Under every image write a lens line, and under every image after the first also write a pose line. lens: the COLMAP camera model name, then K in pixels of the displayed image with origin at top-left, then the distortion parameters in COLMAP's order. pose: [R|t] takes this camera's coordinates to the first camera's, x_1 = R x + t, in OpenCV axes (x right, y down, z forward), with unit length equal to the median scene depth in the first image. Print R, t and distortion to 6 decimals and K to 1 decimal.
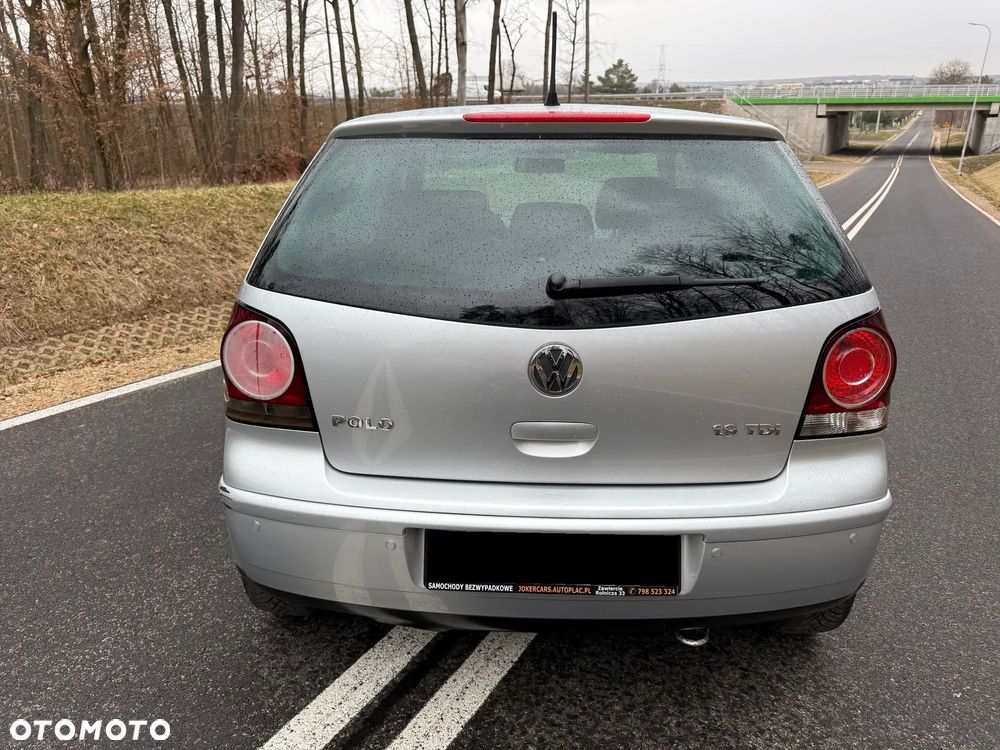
lens RADIAL K [[707.3, 0, 509.2], [0, 707.3, 371.7], [0, 0, 1]] dist [0.021207, -0.018622]
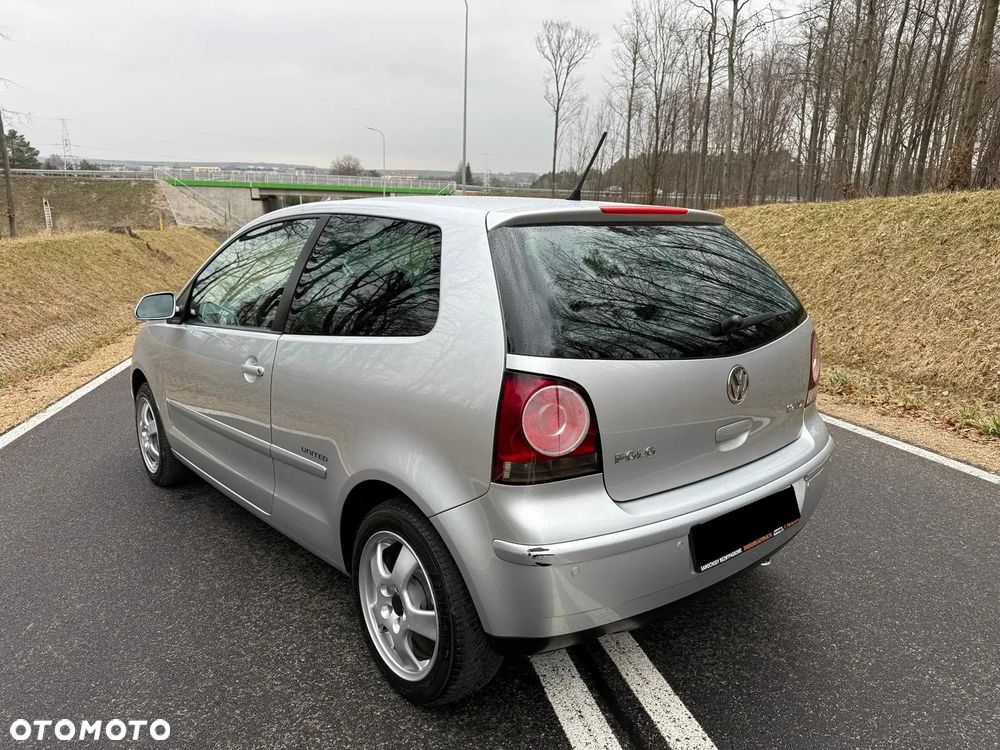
lens RADIAL K [[707.3, 0, 496.8], [0, 707.3, 375.3], [0, 0, 1]] dist [0.021207, -0.018622]
pose [[0.747416, -0.139244, 0.649600, -1.053387], [0.203700, 0.978725, -0.024580, -0.073037], [-0.632357, 0.150695, 0.759879, 0.192319]]
